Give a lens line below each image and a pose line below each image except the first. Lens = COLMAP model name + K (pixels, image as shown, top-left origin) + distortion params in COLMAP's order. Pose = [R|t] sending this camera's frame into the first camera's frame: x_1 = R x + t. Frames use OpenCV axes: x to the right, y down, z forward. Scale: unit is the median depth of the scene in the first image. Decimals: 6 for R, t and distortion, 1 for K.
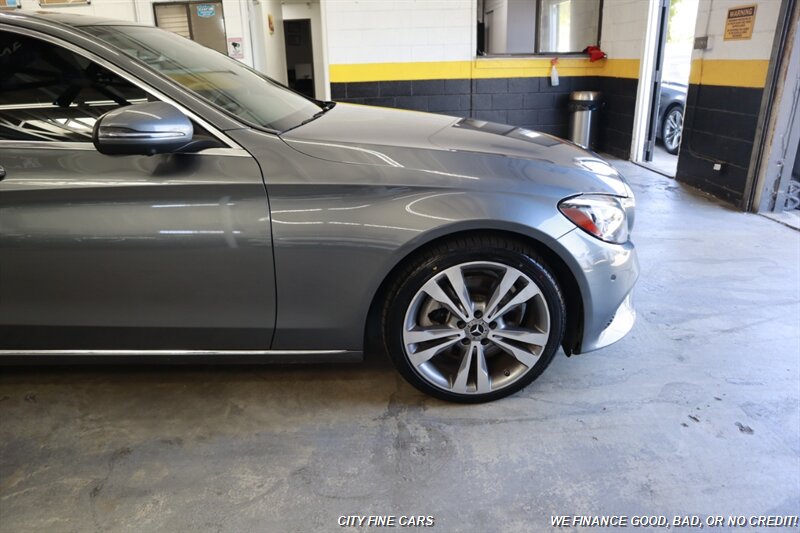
lens RADIAL K [[552.8, 0, 396.8], [0, 552.8, 267.6], [0, 0, 1]] dist [-0.123028, 0.073724]
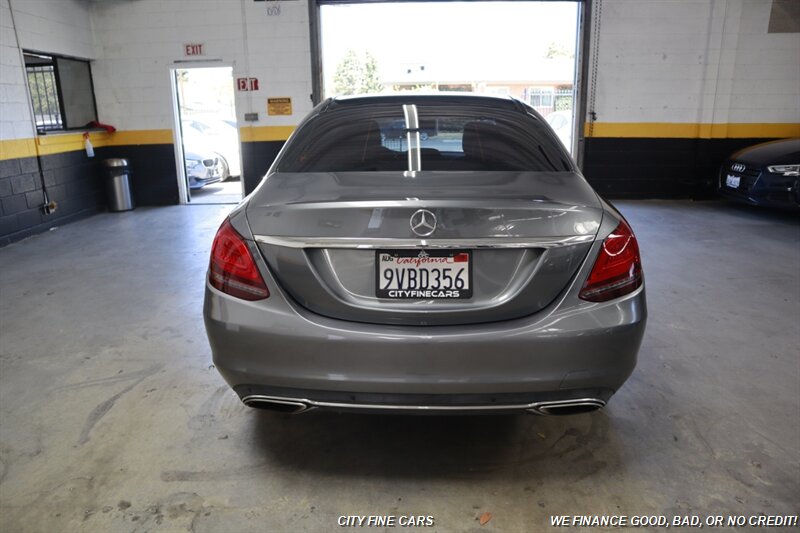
lens RADIAL K [[552.8, 0, 396.7], [0, 552.8, 267.3], [0, 0, 1]] dist [-0.123028, 0.073724]
pose [[0.074033, -0.249301, 0.965592, -2.731959], [0.366762, 0.907197, 0.206104, -0.446815], [-0.927364, 0.338884, 0.158597, 1.144684]]
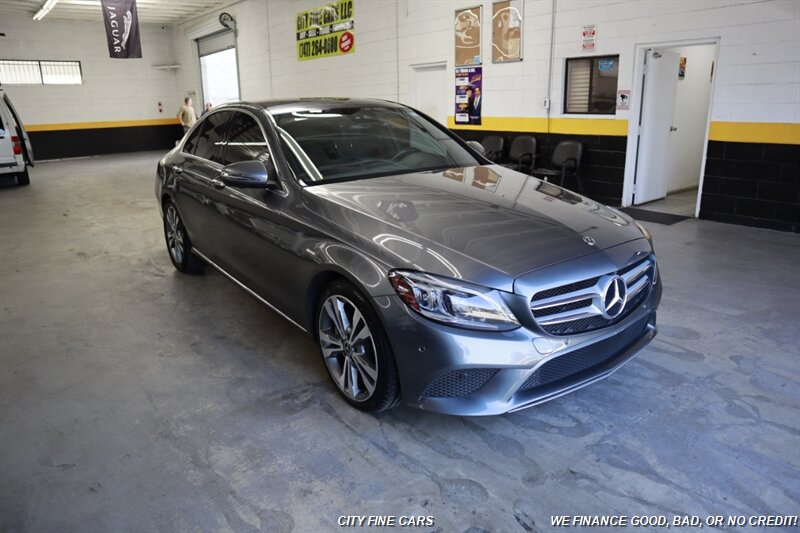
lens RADIAL K [[552.8, 0, 398.6], [0, 552.8, 266.0], [0, 0, 1]] dist [-0.123028, 0.073724]
pose [[0.577170, 0.247625, -0.778175, 1.171992], [-0.285839, 0.953896, 0.091536, -0.228260], [0.764964, 0.169600, 0.621341, 0.213471]]
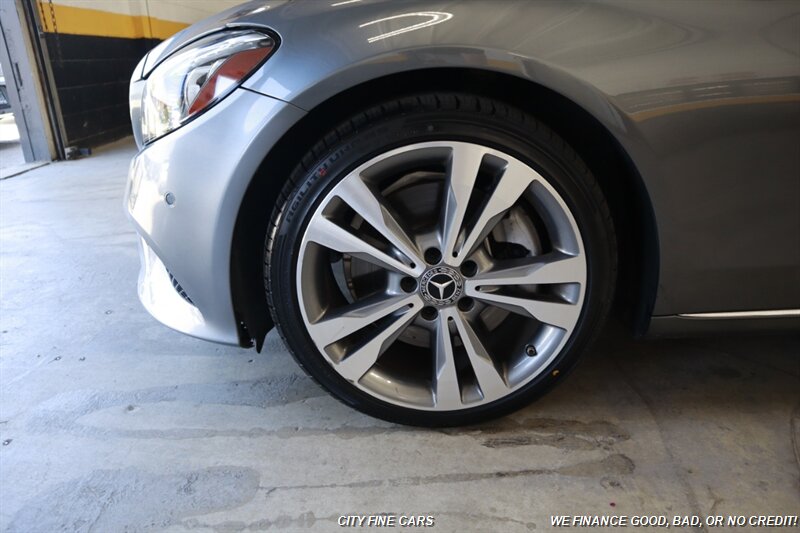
lens RADIAL K [[552.8, 0, 396.7], [0, 552.8, 267.9], [0, 0, 1]] dist [-0.123028, 0.073724]
pose [[-0.998359, 0.023442, 0.052240, 0.131026], [0.052437, 0.740779, 0.669699, -0.563202], [-0.022999, 0.671339, -0.740793, 2.167419]]
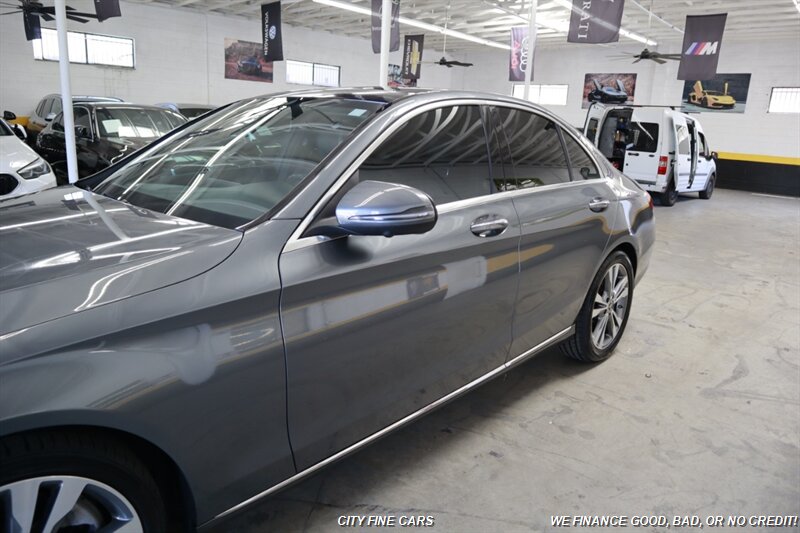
lens RADIAL K [[552.8, 0, 395.4], [0, 552.8, 267.5], [0, 0, 1]] dist [-0.123028, 0.073724]
pose [[-0.718214, 0.164779, -0.676030, 0.147736], [-0.275752, 0.824604, 0.493953, -0.877966], [0.638850, 0.541181, -0.546804, 2.181326]]
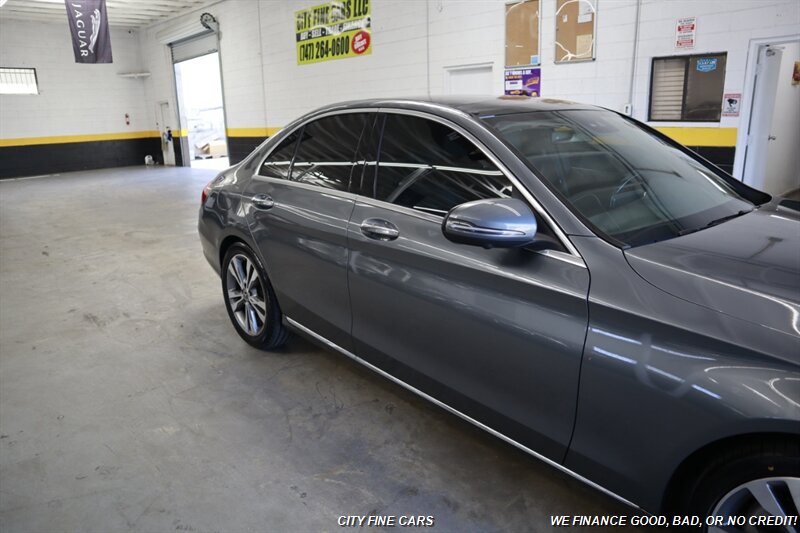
lens RADIAL K [[552.8, 0, 398.1], [0, 552.8, 267.5], [0, 0, 1]] dist [-0.123028, 0.073724]
pose [[0.641786, 0.216660, -0.735642, 0.190407], [-0.262720, 0.963331, 0.054518, -0.149646], [0.720479, 0.158278, 0.675173, 0.117677]]
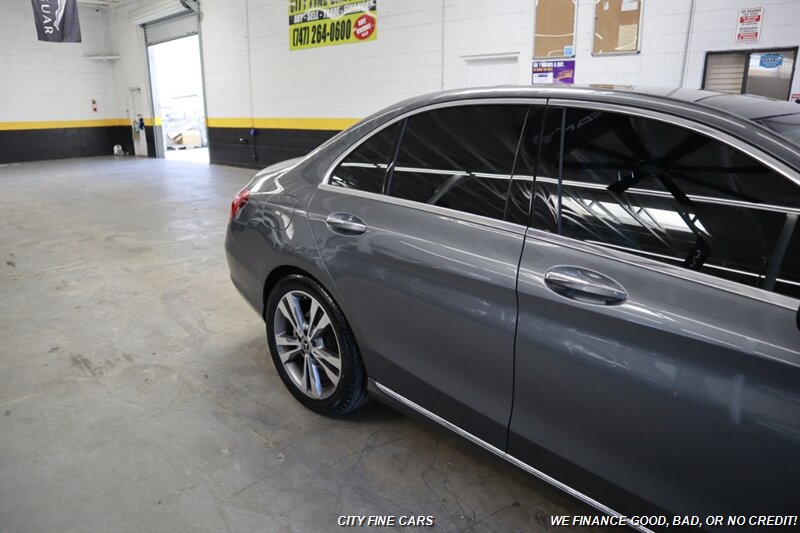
lens RADIAL K [[552.8, 0, 397.5], [0, 552.8, 267.2], [0, 0, 1]] dist [-0.123028, 0.073724]
pose [[0.683715, 0.230138, -0.692510, -0.357260], [-0.272858, 0.960760, 0.049891, -0.143880], [0.676818, 0.154846, 0.719681, 0.139634]]
